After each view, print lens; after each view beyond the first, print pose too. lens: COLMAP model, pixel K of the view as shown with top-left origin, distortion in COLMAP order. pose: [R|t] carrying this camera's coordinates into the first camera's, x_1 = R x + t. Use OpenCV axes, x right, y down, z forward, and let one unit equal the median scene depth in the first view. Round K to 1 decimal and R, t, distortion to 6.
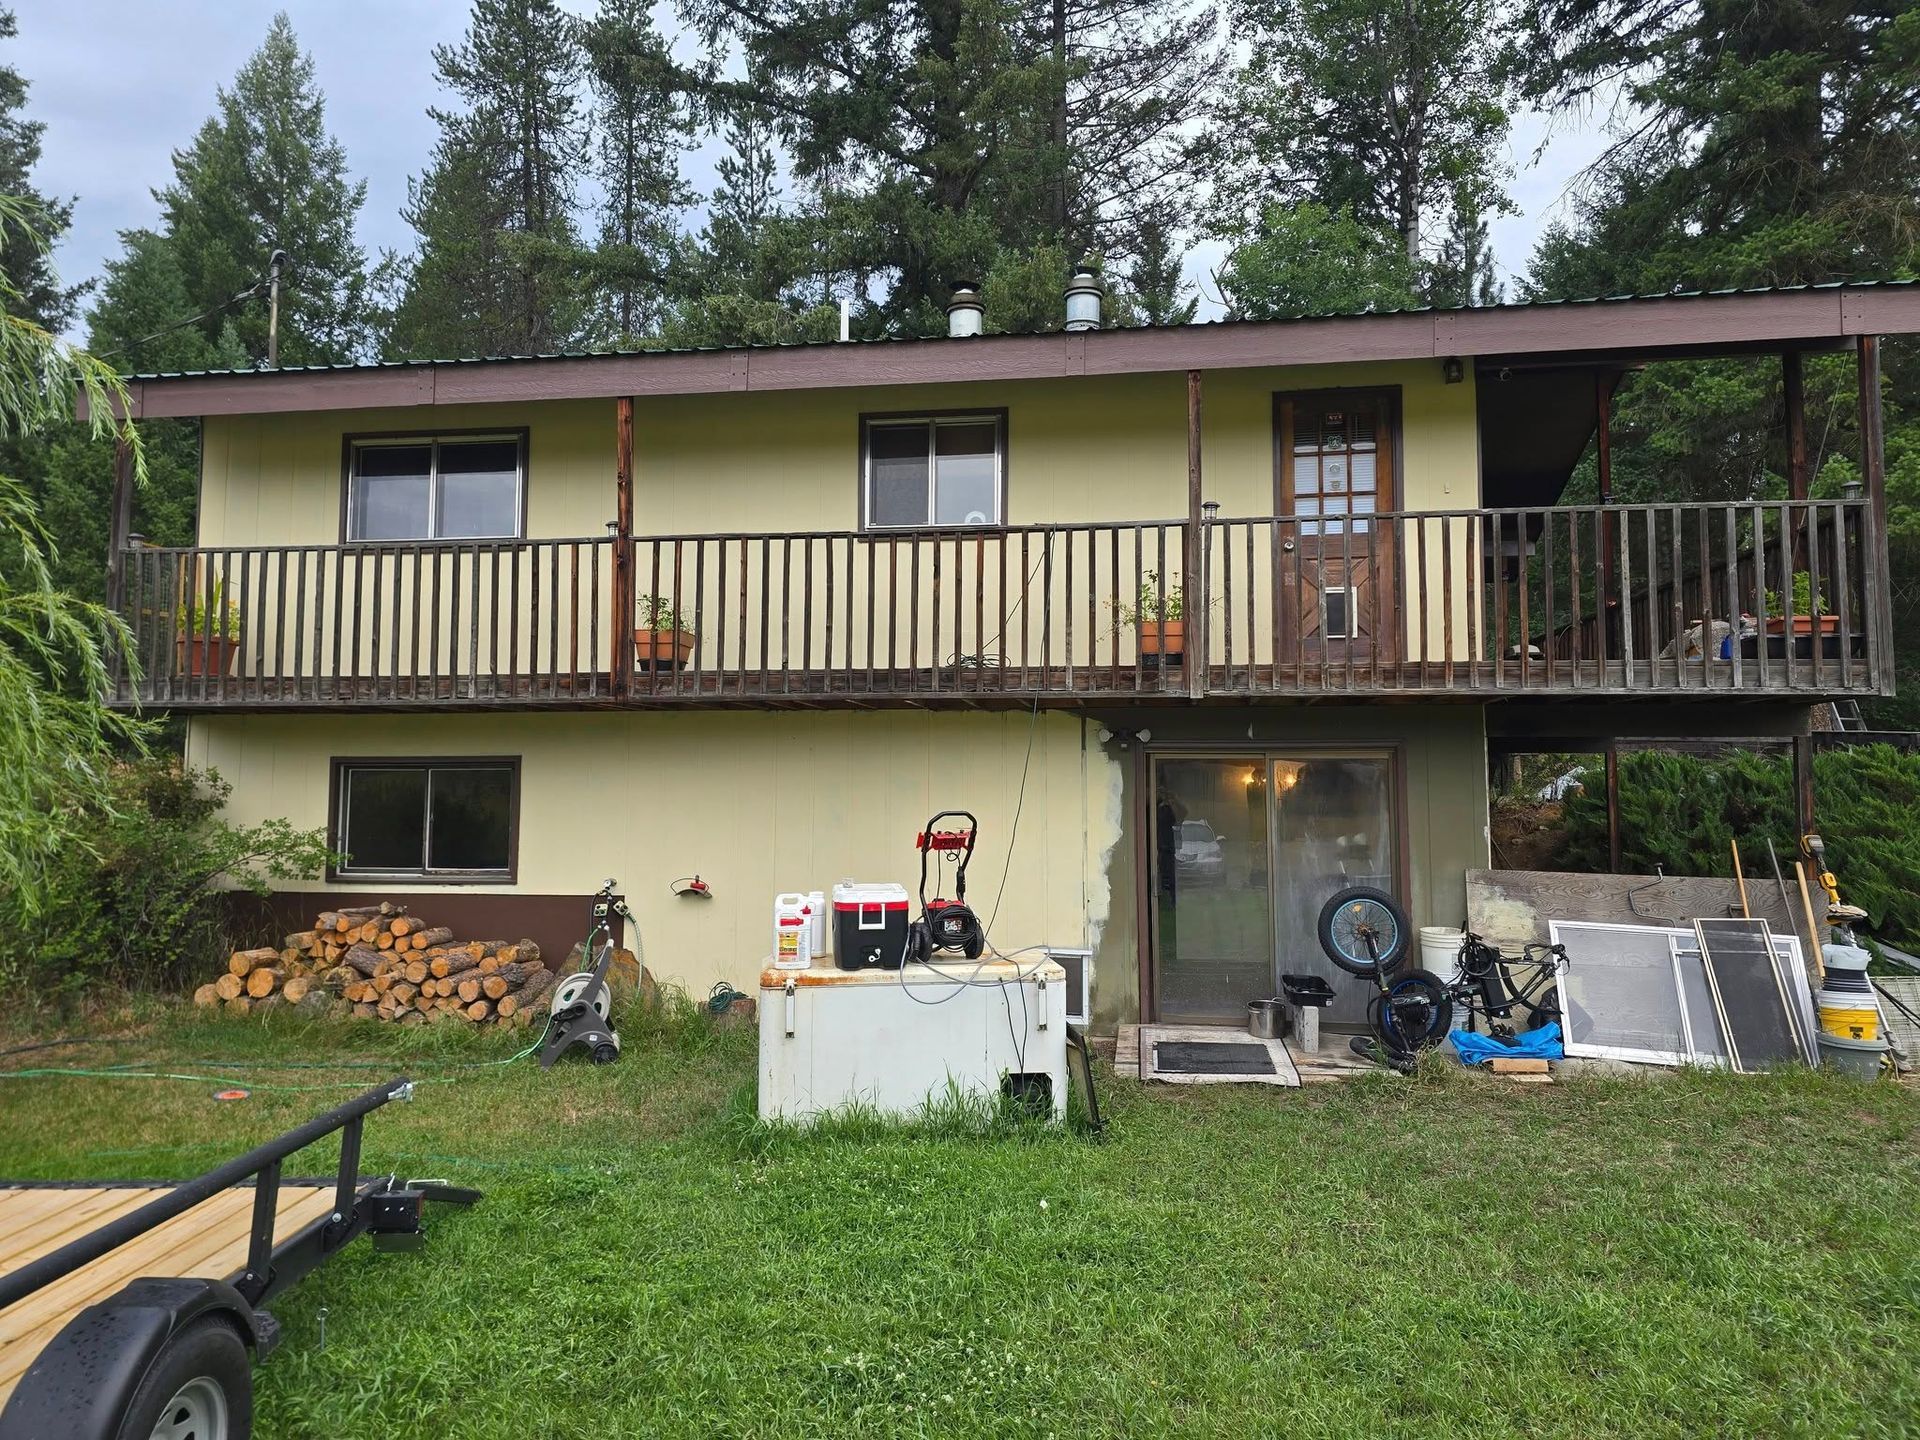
lens RADIAL K [[1256.1, 0, 964.1], [0, 1256.1, 711.2], [0, 0, 1]] dist [0.016005, -0.009111]
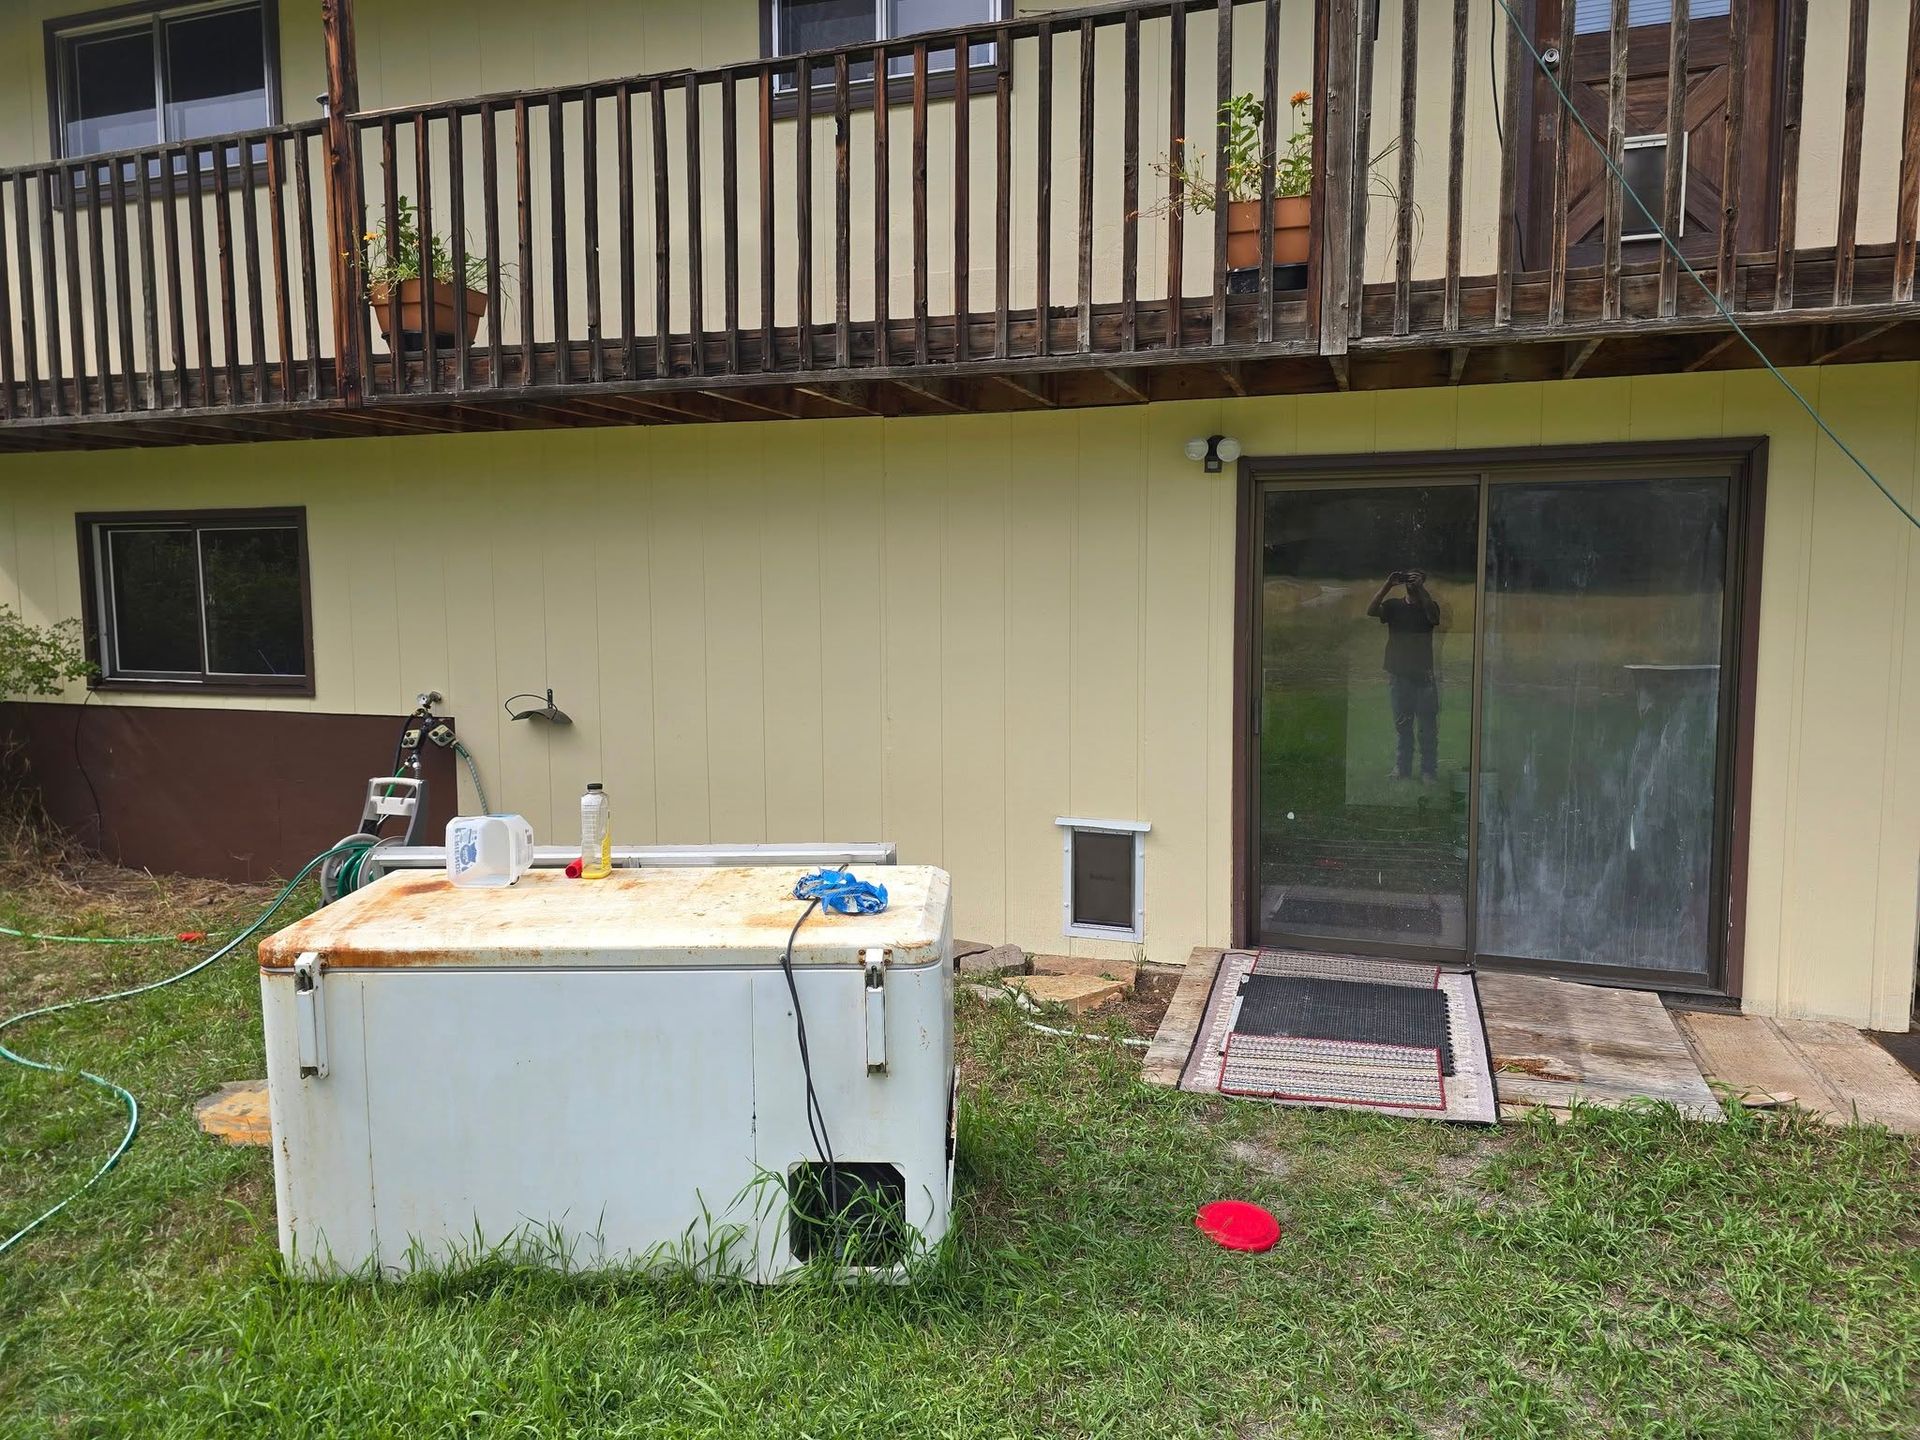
lens RADIAL K [[1256.1, 0, 964.1], [0, 1256.1, 711.2], [0, 0, 1]] dist [0.016005, -0.009111]
pose [[0.984100, 0.011568, -0.177239, 0.127178], [0.019024, 0.985272, 0.169934, 0.039981], [0.176594, -0.170604, 0.969386, 0.452027]]
